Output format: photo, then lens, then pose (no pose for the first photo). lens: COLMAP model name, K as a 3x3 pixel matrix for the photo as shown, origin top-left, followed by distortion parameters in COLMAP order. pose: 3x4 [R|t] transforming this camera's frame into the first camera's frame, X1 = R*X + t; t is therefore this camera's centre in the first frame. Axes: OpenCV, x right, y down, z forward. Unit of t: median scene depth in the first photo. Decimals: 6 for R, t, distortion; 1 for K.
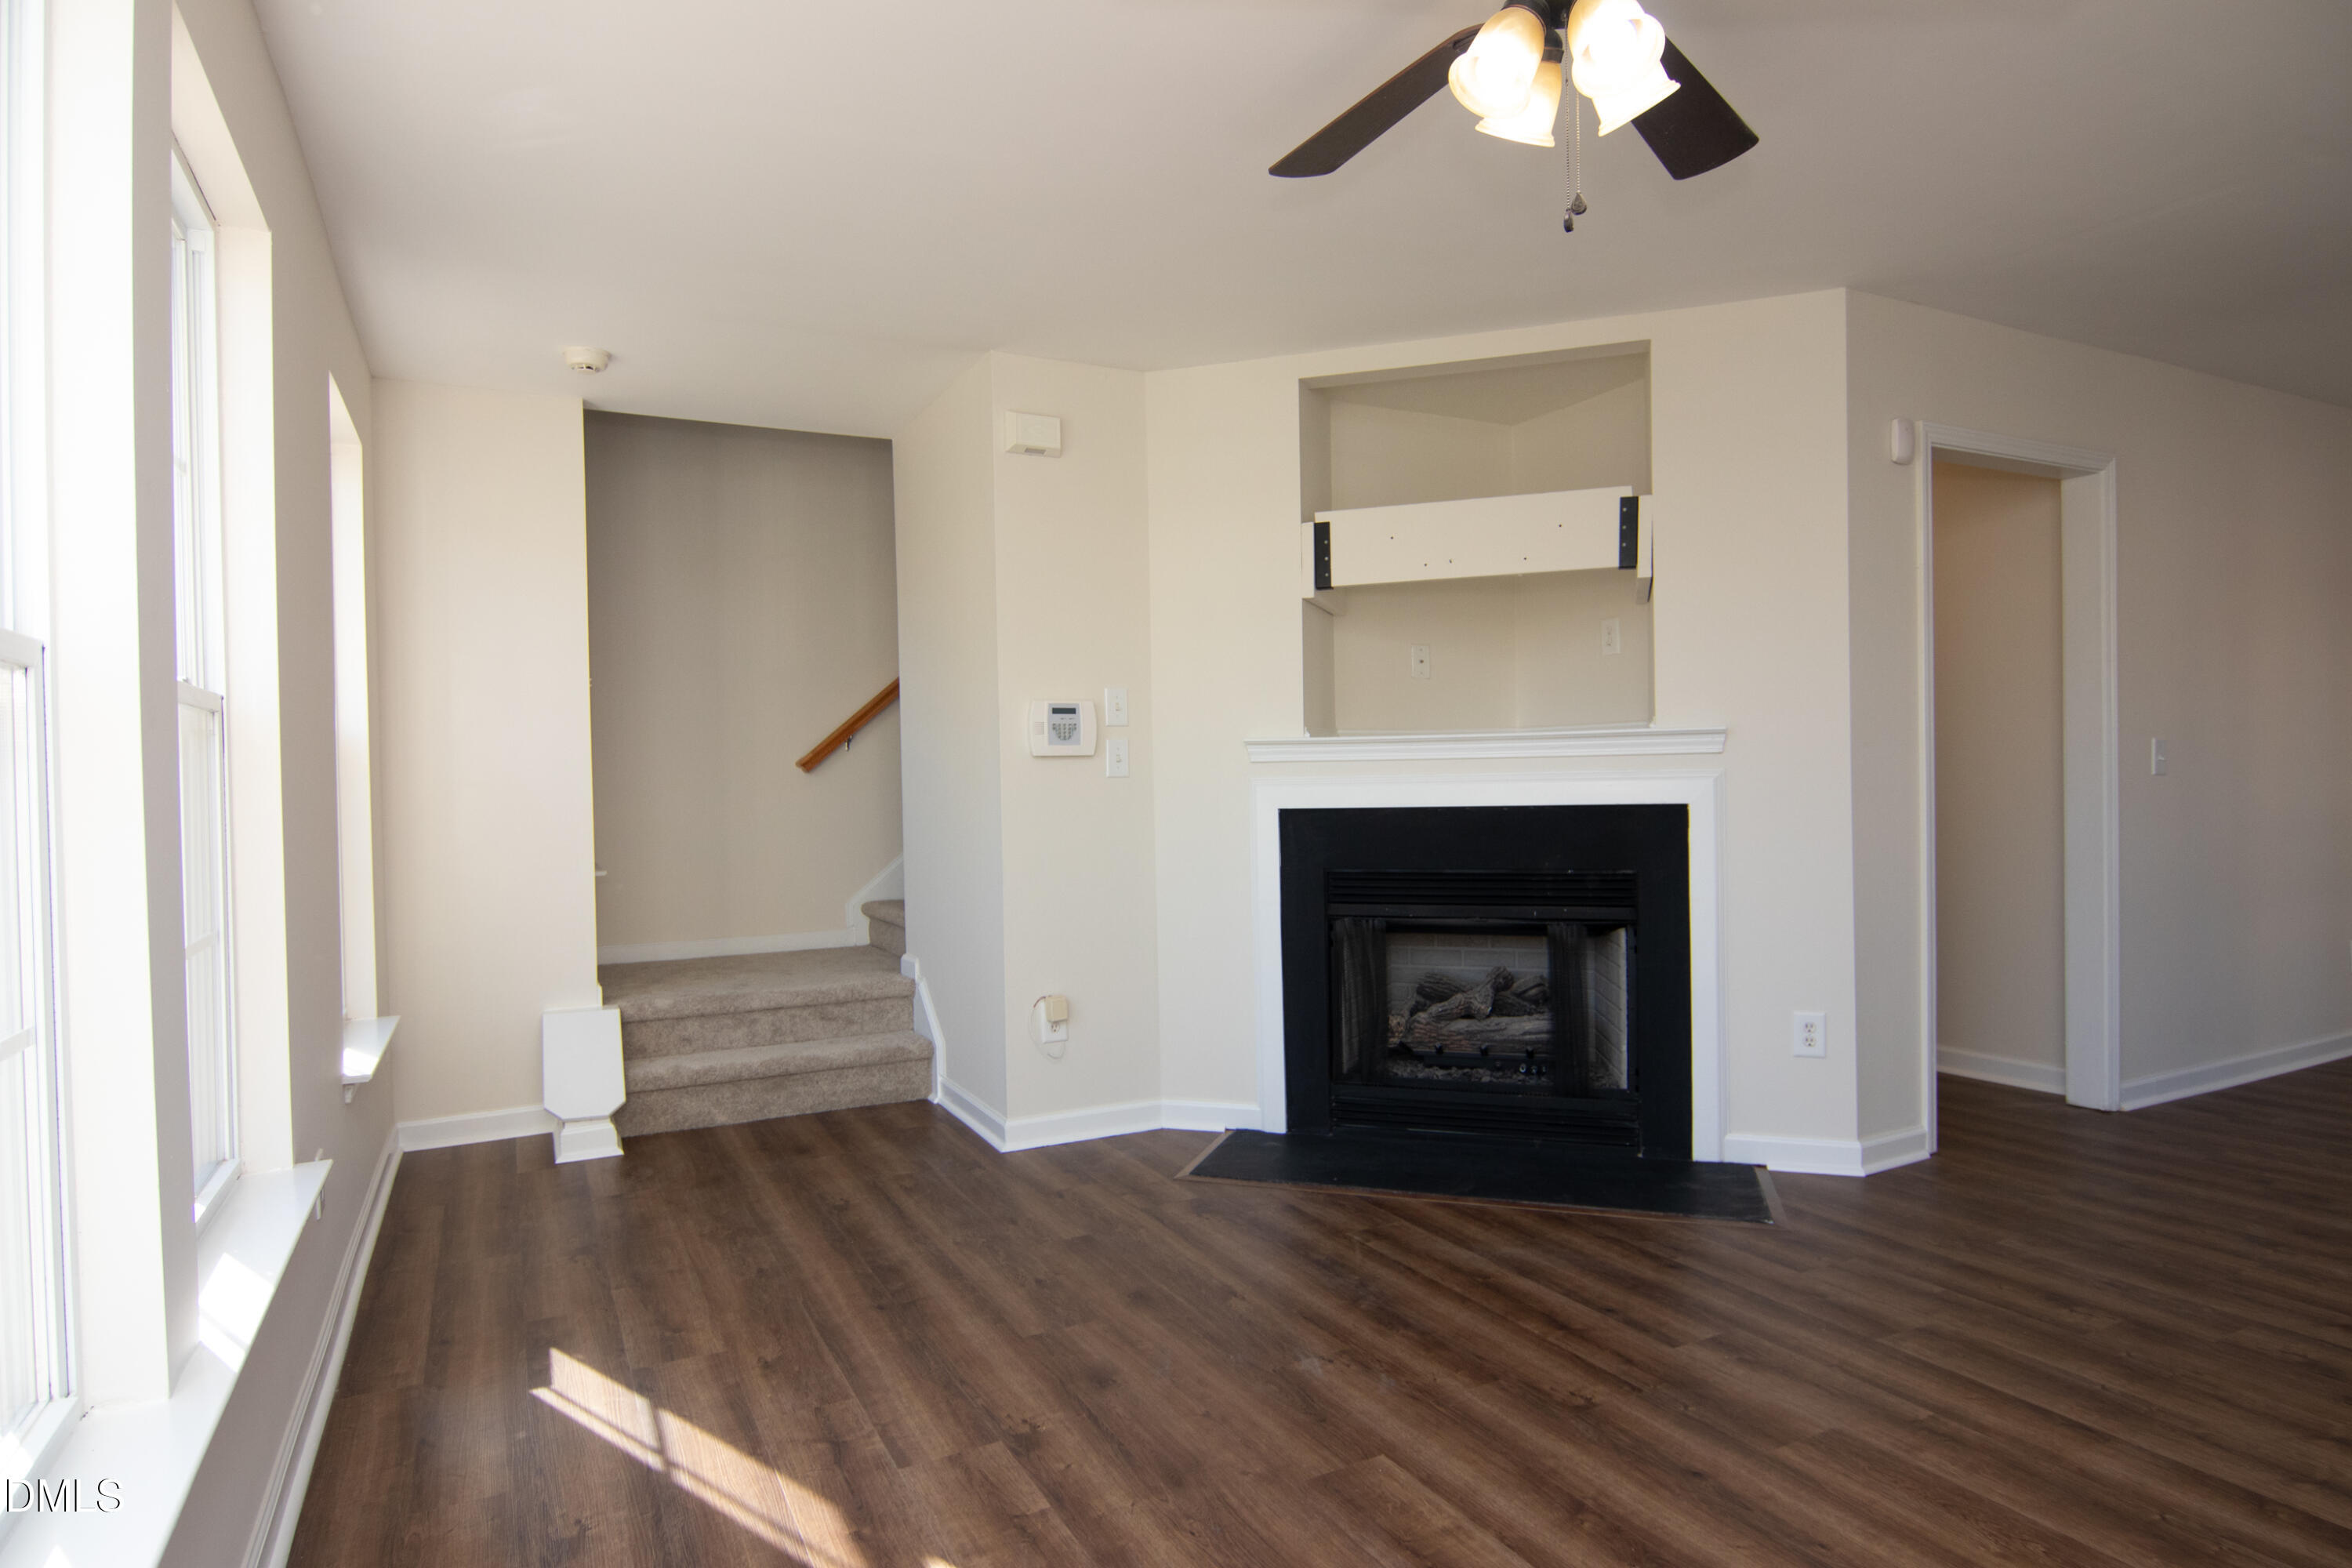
lens RADIAL K [[1309.3, 0, 1171.8], [0, 1309.3, 798.9], [0, 0, 1]] dist [0.003084, -0.018928]
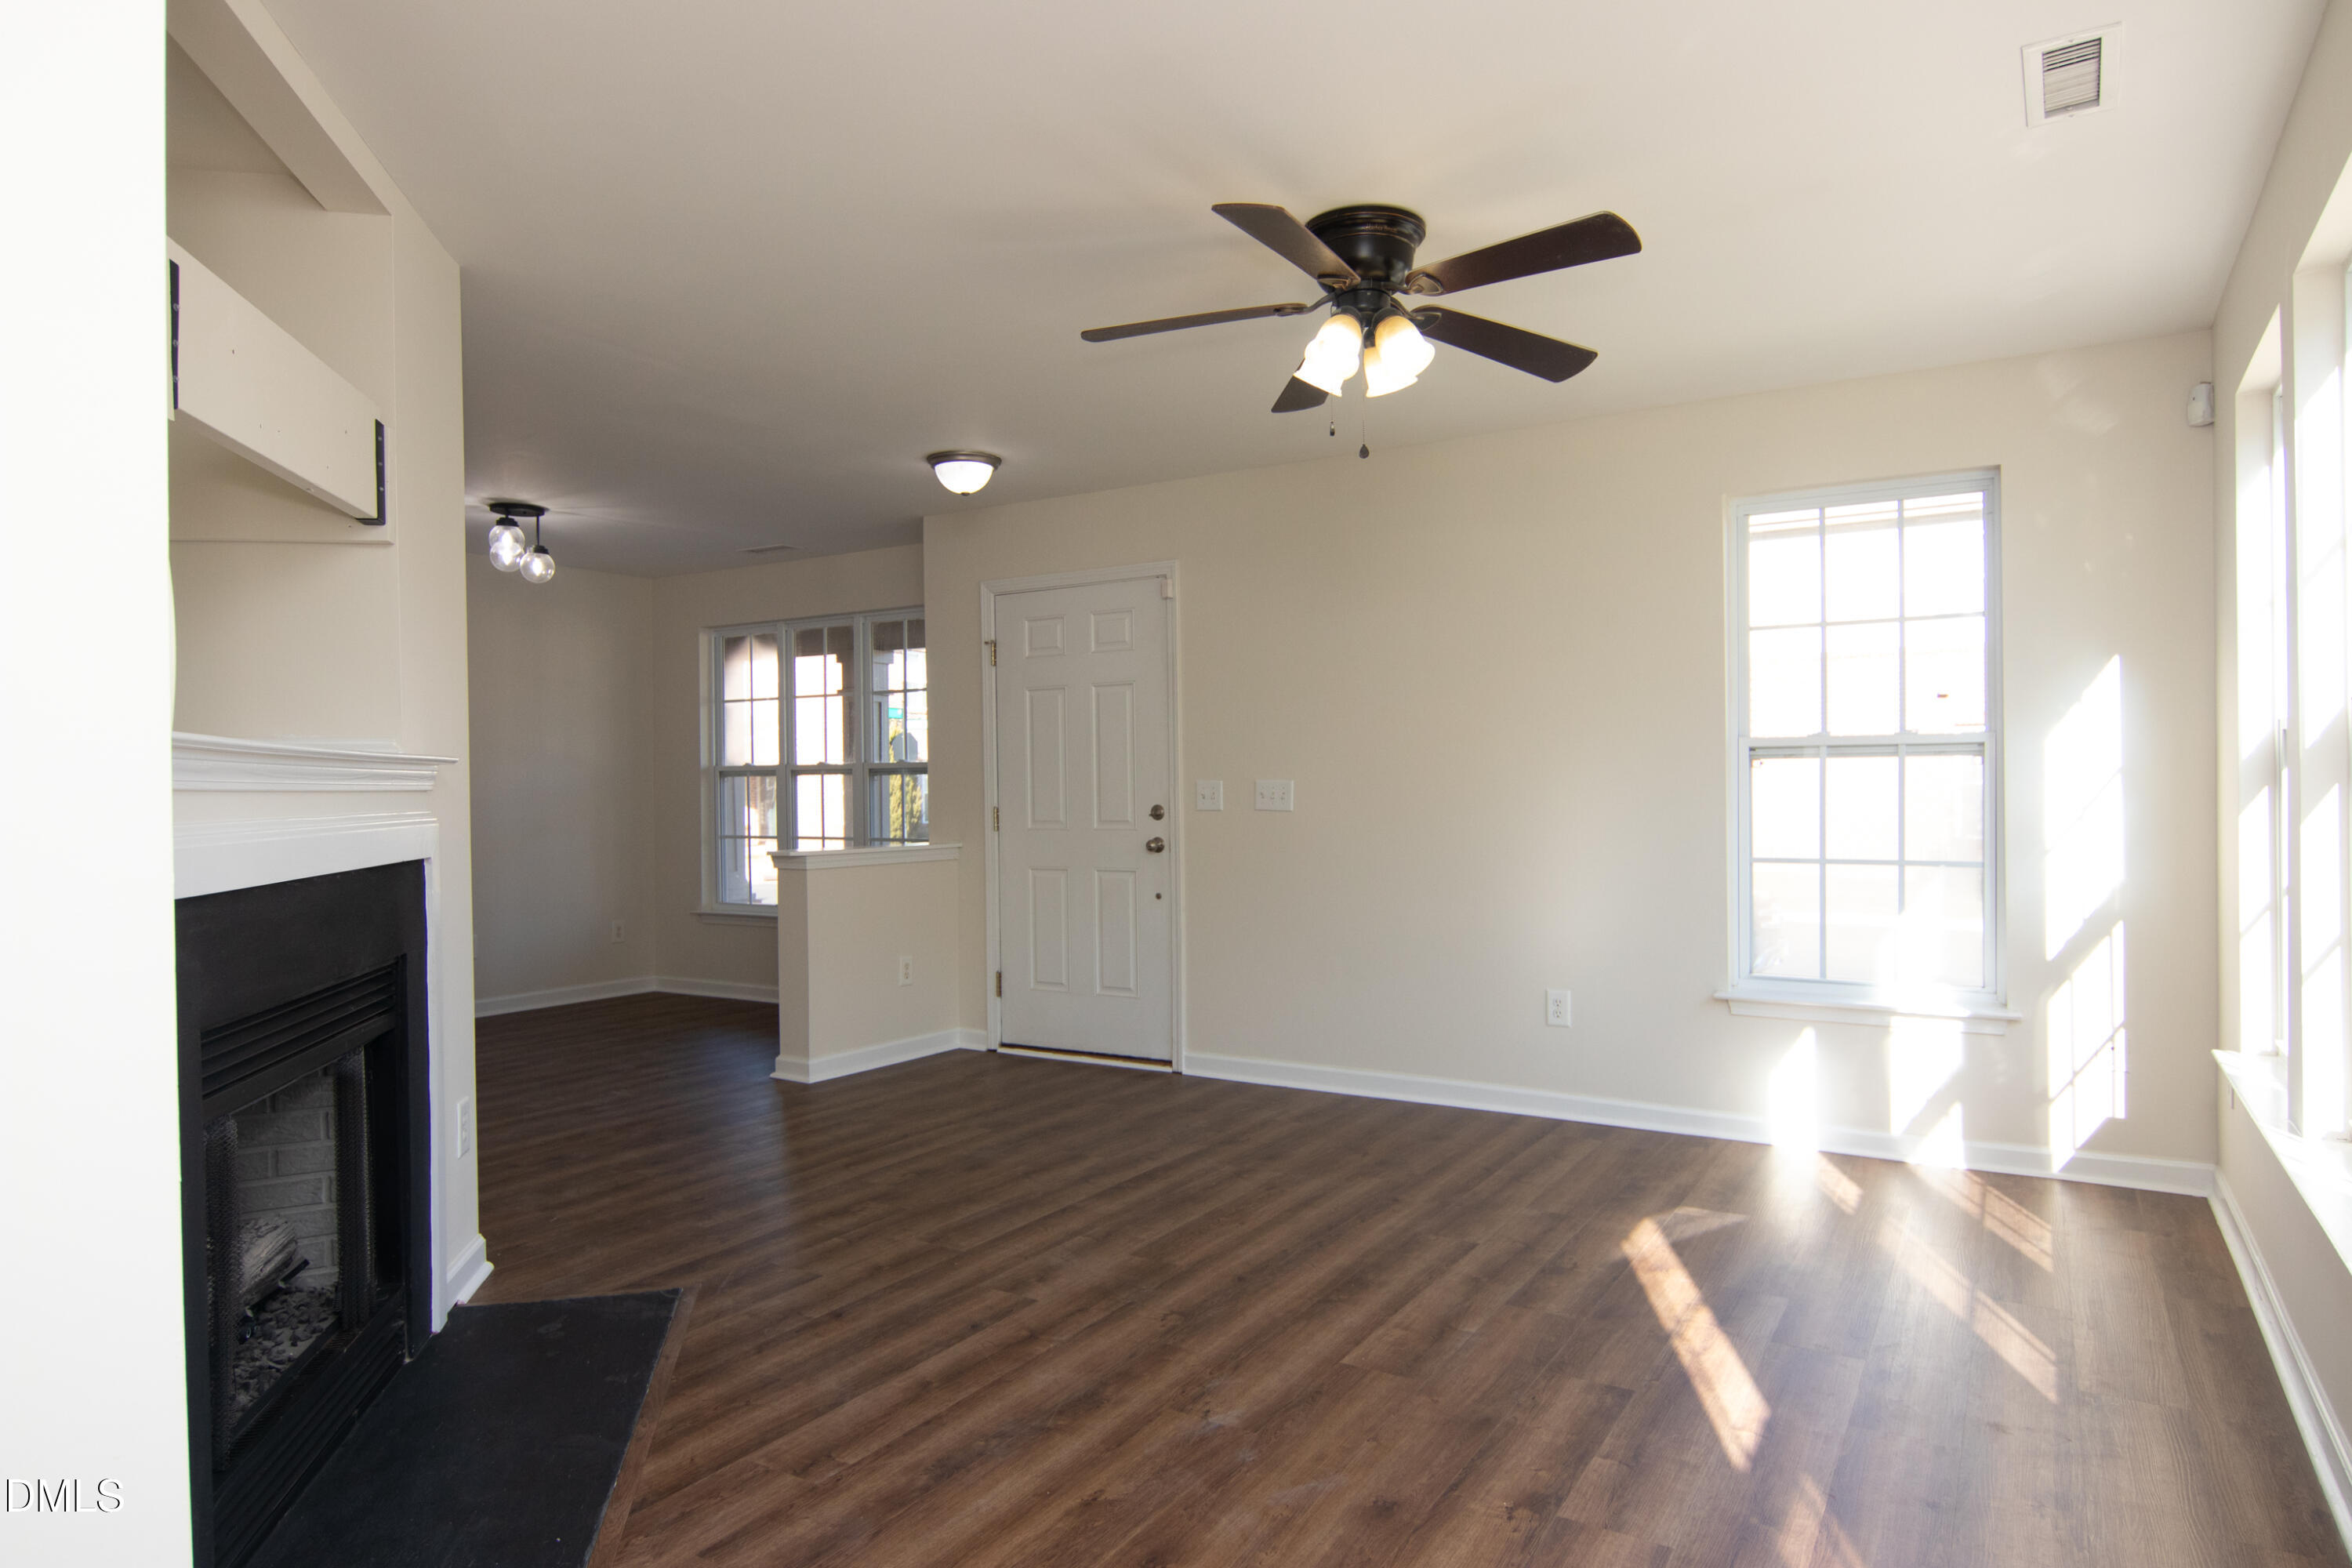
lens RADIAL K [[1399.8, 0, 1166.6], [0, 1399.8, 795.2], [0, 0, 1]] dist [0.015350, -0.022101]
pose [[-0.524394, 0.019563, 0.851251, -0.613326], [0.032982, 0.999452, -0.002652, -0.017885], [-0.850837, 0.026685, -0.524752, 1.270956]]
